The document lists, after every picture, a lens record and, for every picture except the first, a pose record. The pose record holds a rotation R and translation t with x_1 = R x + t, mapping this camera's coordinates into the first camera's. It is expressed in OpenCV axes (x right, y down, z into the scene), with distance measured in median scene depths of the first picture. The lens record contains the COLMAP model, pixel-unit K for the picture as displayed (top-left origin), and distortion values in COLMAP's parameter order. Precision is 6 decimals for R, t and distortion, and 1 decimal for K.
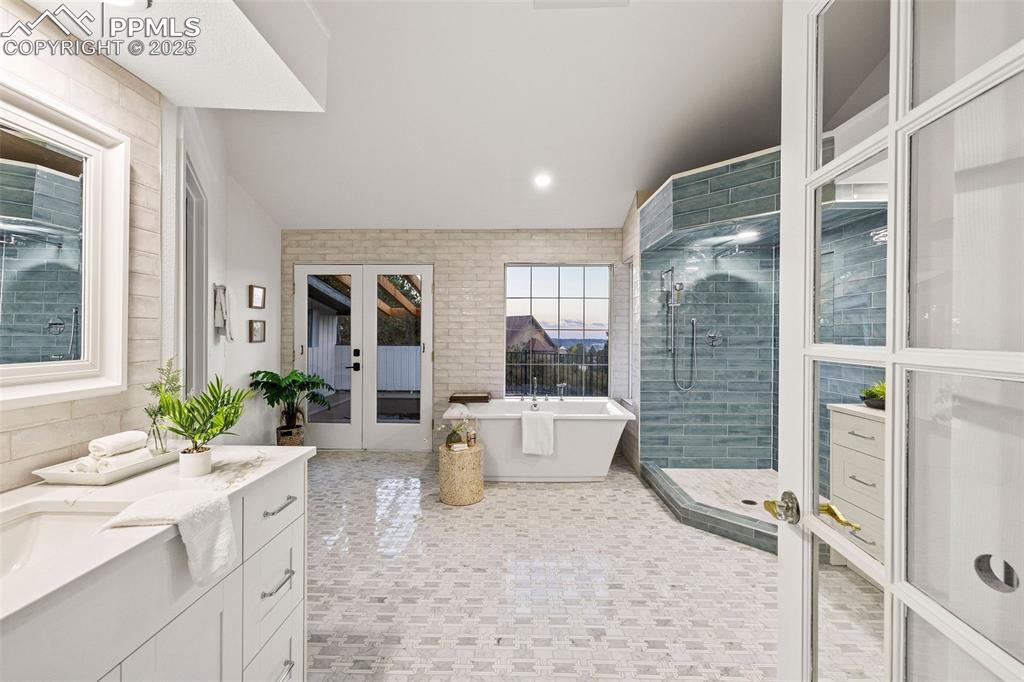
lens RADIAL K [[436.3, 0, 515.2], [0, 436.3, 335.1], [0, 0, 1]] dist [0.002332, 0.000128]
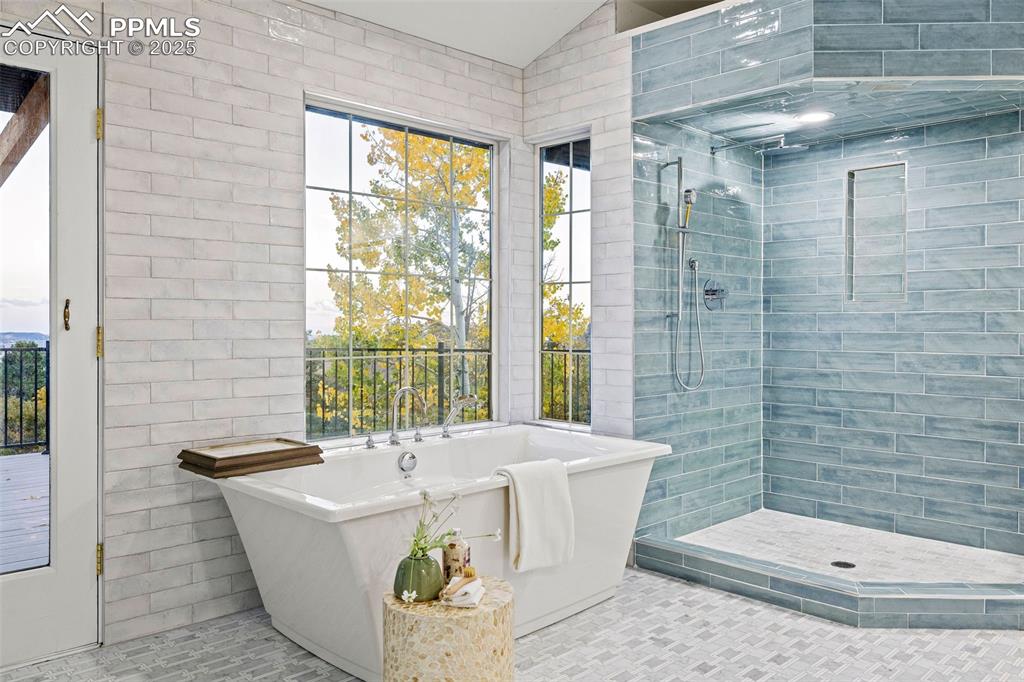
lens RADIAL K [[780.3, 0, 511.1], [0, 780.3, 326.4], [0, 0, 1]] dist [-0.006181, 0.003200]
pose [[0.707411, -0.005623, 0.706780, -0.443384], [0.001784, 0.999979, 0.006170, 0.041092], [-0.706800, -0.003104, 0.707407, 0.468613]]
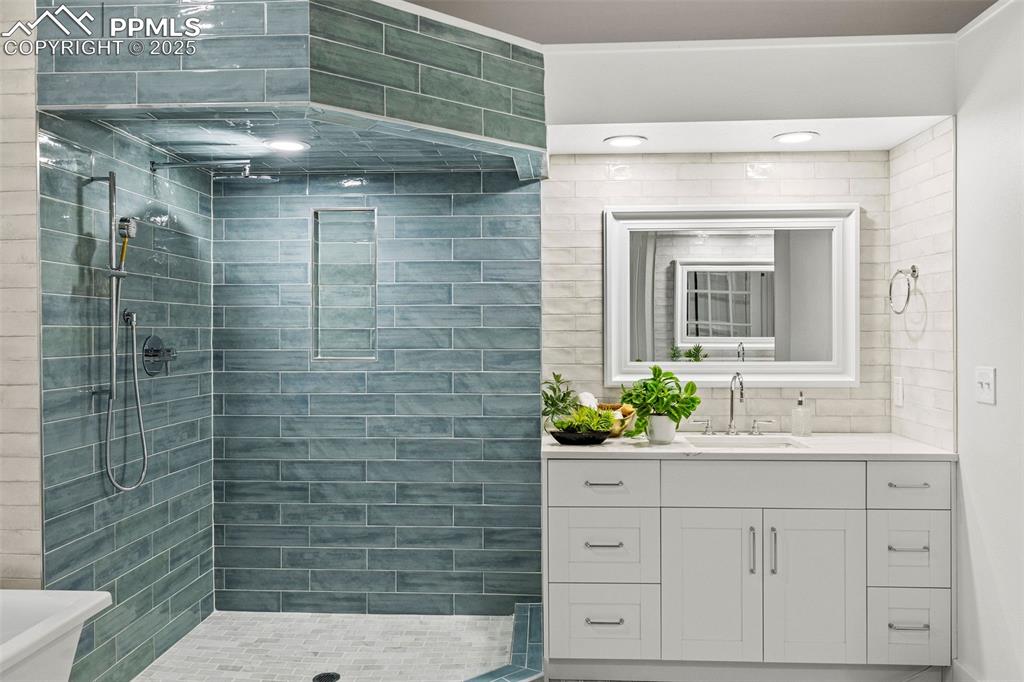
lens RADIAL K [[780.3, 0, 508.8], [0, 780.3, 331.5], [0, 0, 1]] dist [-0.006181, 0.003200]
pose [[0.047085, -0.004072, 0.998883, -0.295439], [0.004217, 0.999984, 0.003878, -0.018805], [-0.998882, 0.004030, 0.047101, 0.613640]]
